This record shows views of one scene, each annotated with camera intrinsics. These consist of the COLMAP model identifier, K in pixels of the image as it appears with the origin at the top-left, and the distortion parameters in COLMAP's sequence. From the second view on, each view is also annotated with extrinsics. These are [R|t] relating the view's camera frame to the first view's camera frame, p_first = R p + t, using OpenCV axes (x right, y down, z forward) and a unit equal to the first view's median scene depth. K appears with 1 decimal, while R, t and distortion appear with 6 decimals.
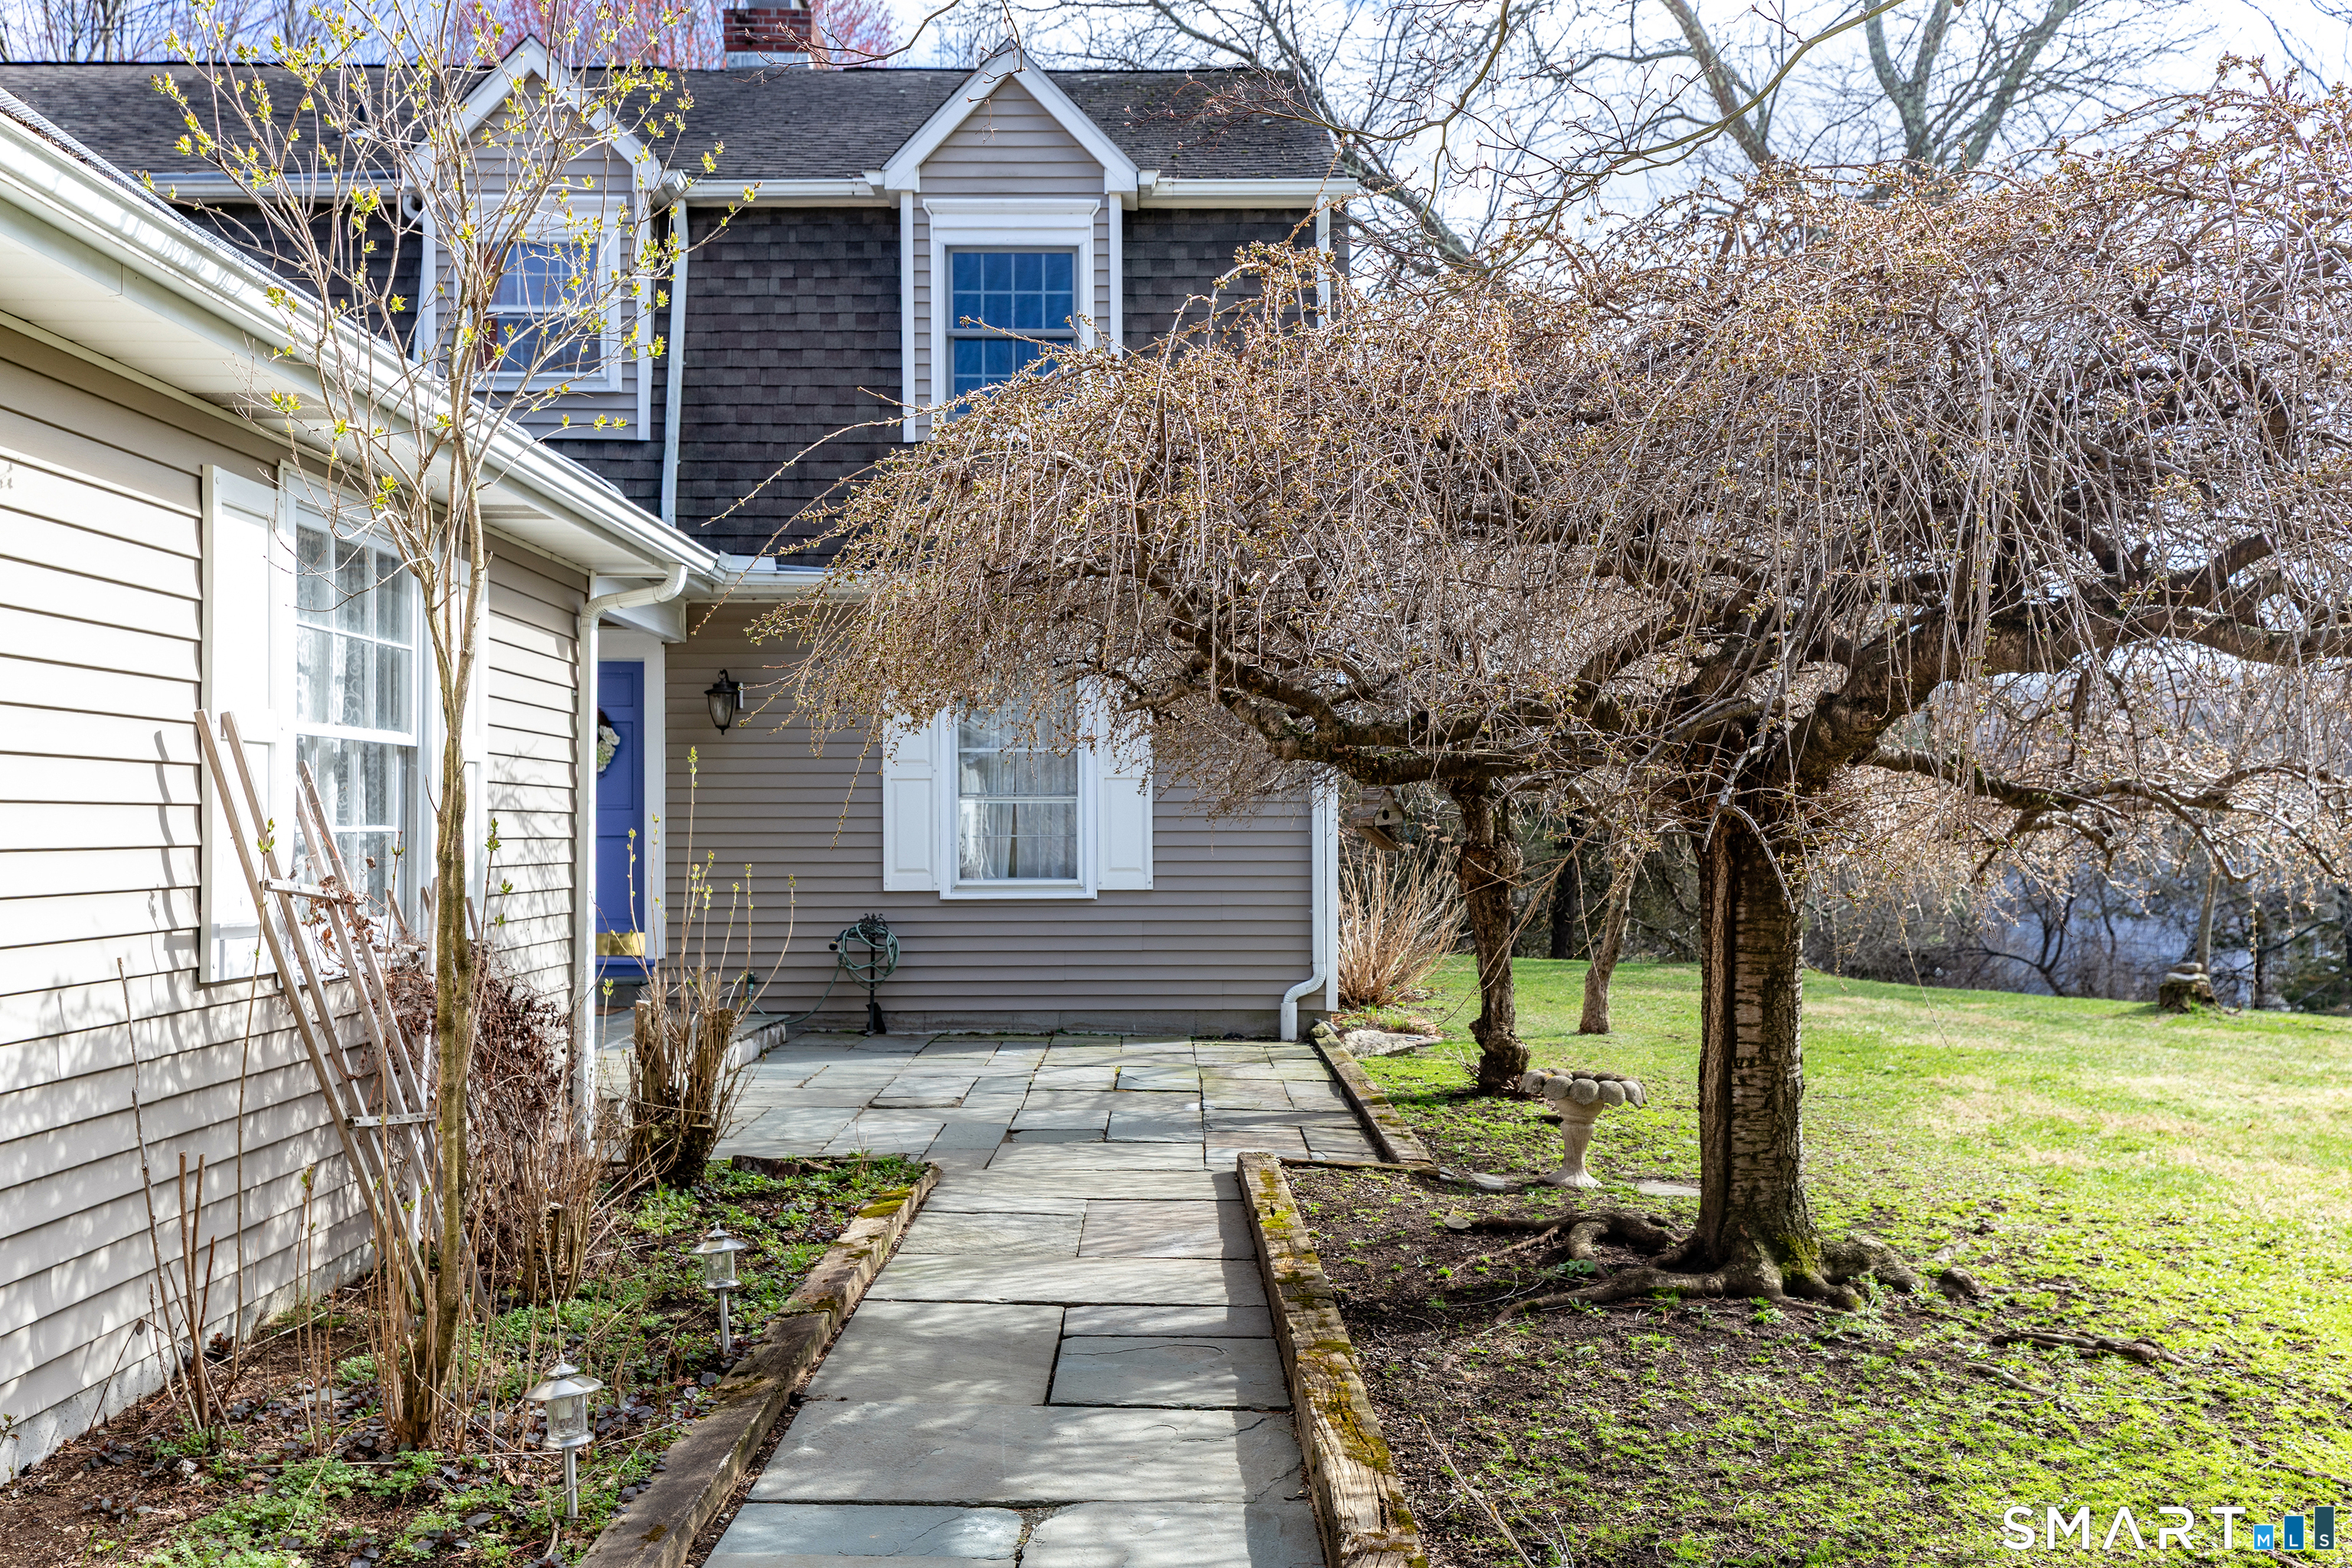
lens RADIAL K [[1853.8, 0, 1176.0], [0, 1853.8, 784.0], [0, 0, 1]] dist [0.010587, 0.001907]
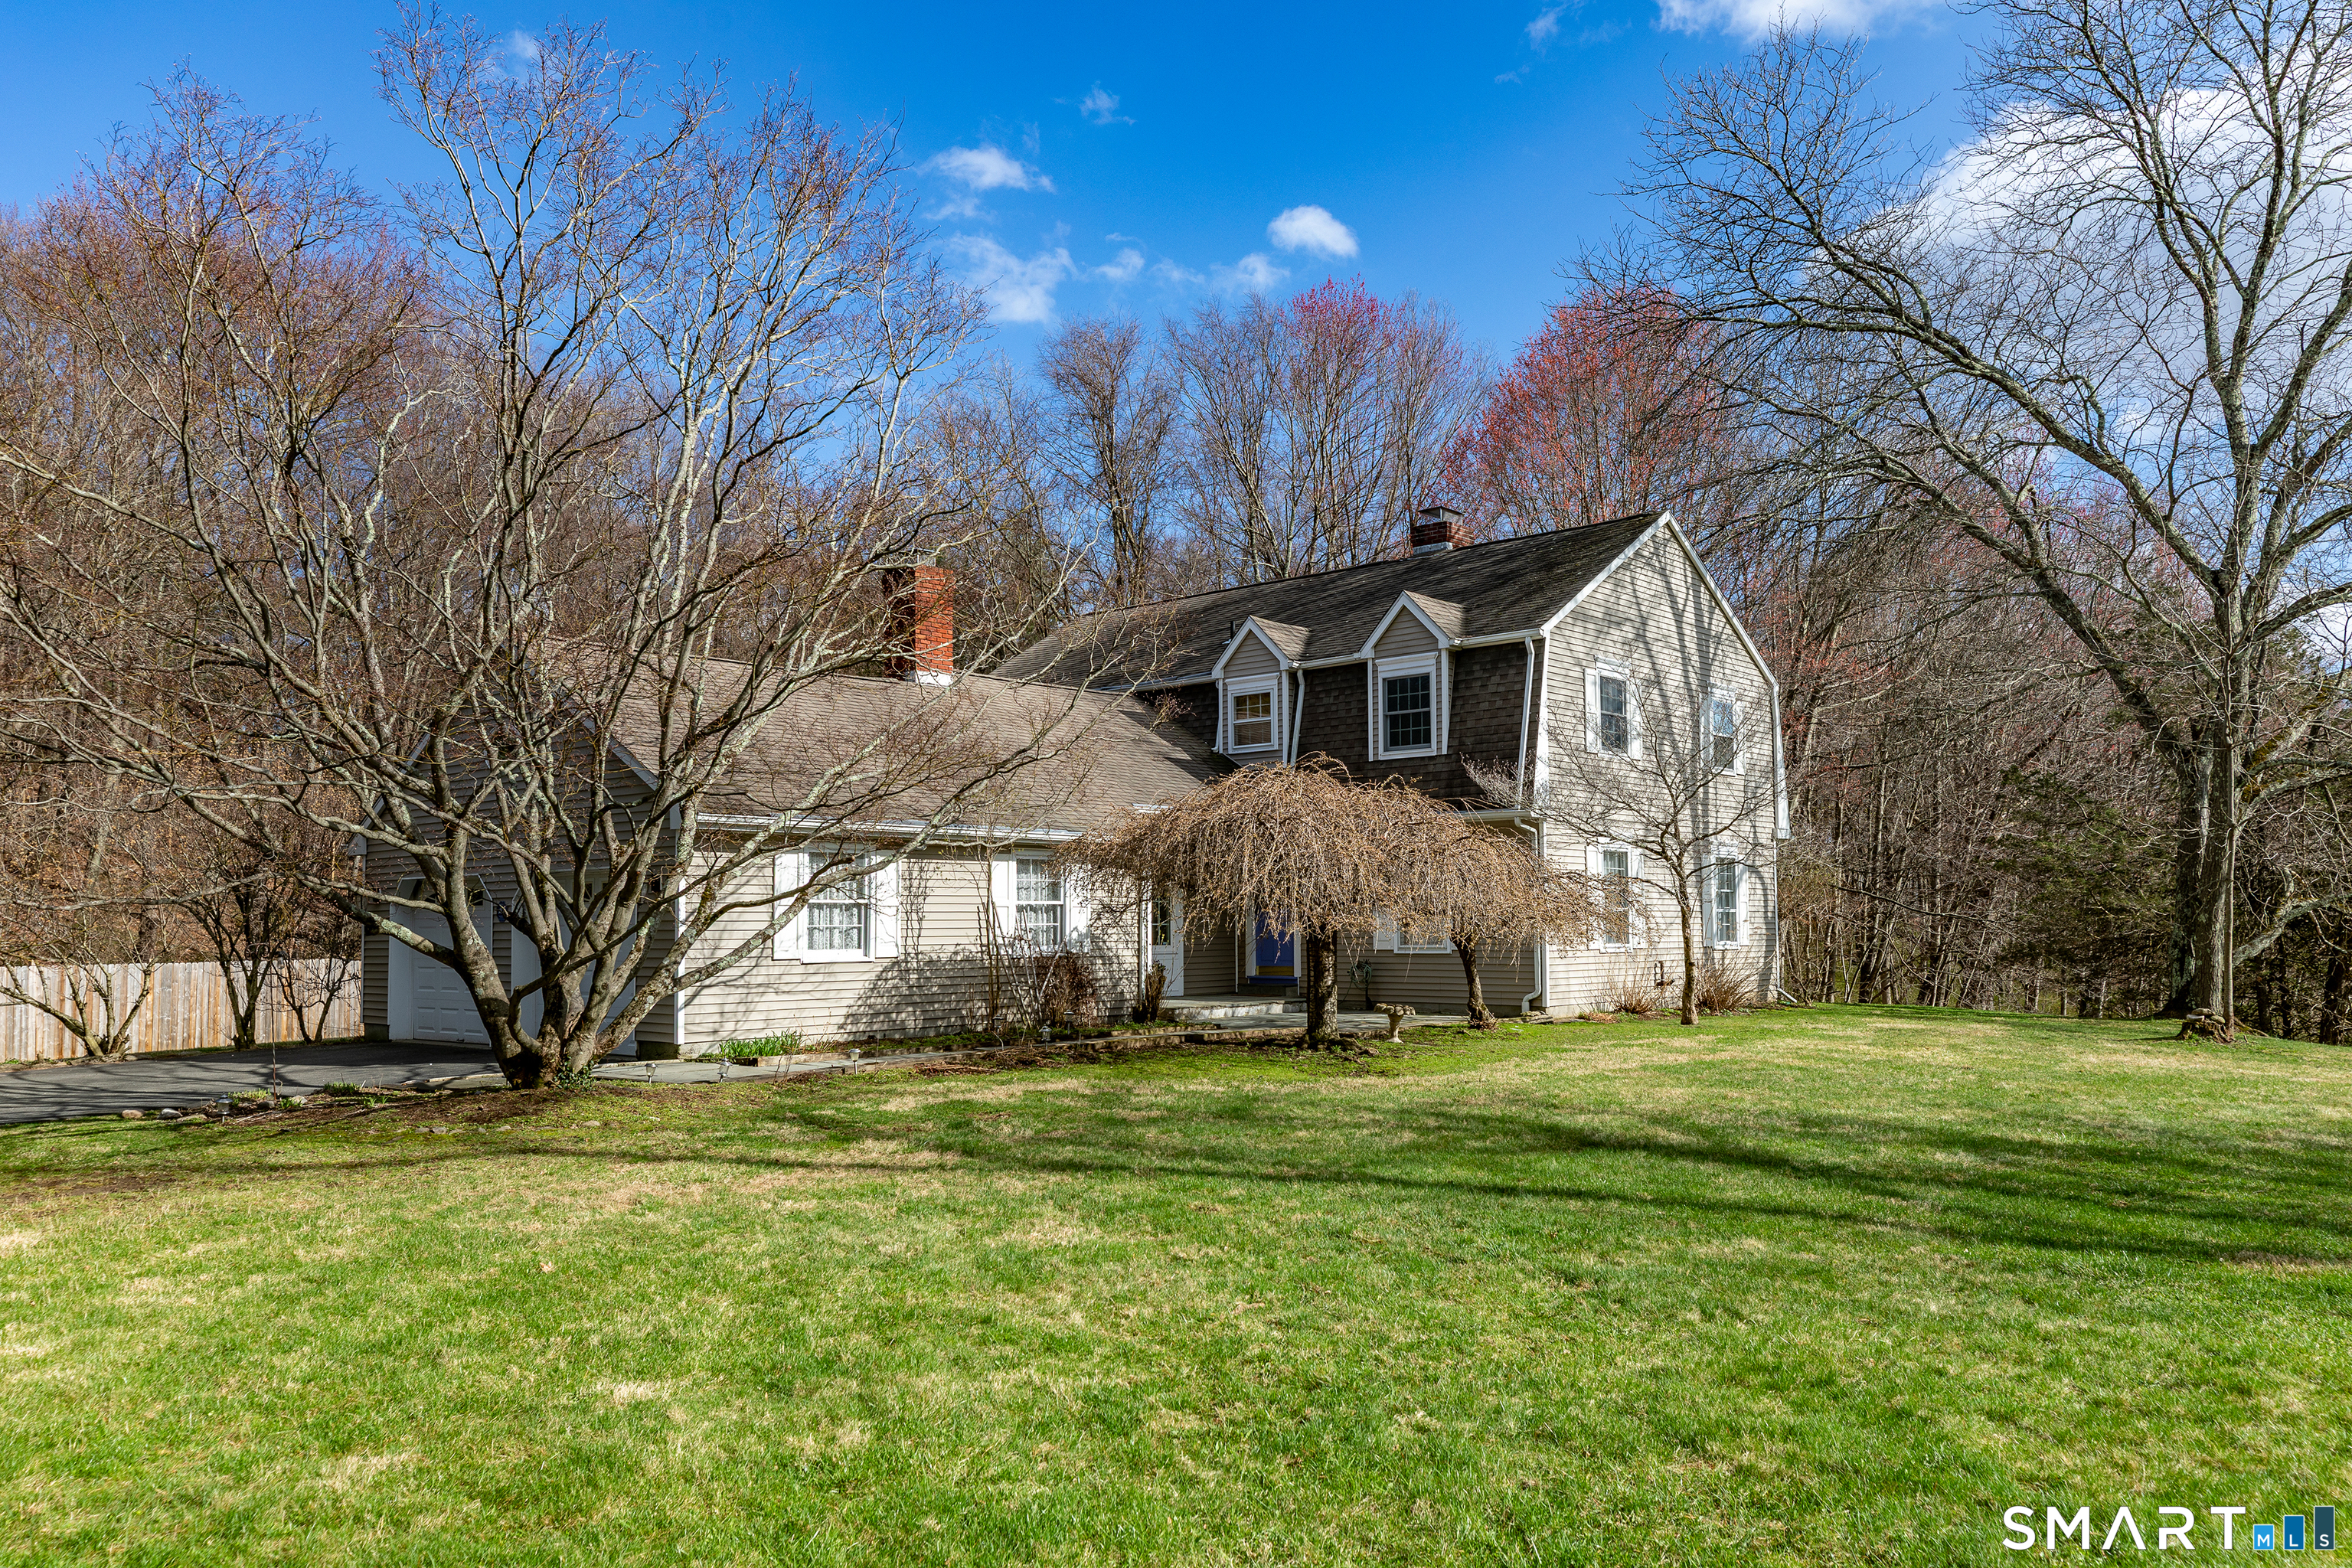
lens RADIAL K [[1853.0, 0, 1176.0], [0, 1853.0, 784.0], [0, 0, 1]] dist [-0.000489, 0.000038]
pose [[0.710405, -0.045976, -0.702290, 1.363338], [0.016530, 0.998679, -0.048657, -0.041556], [0.703599, 0.022957, 0.710226, -0.888581]]
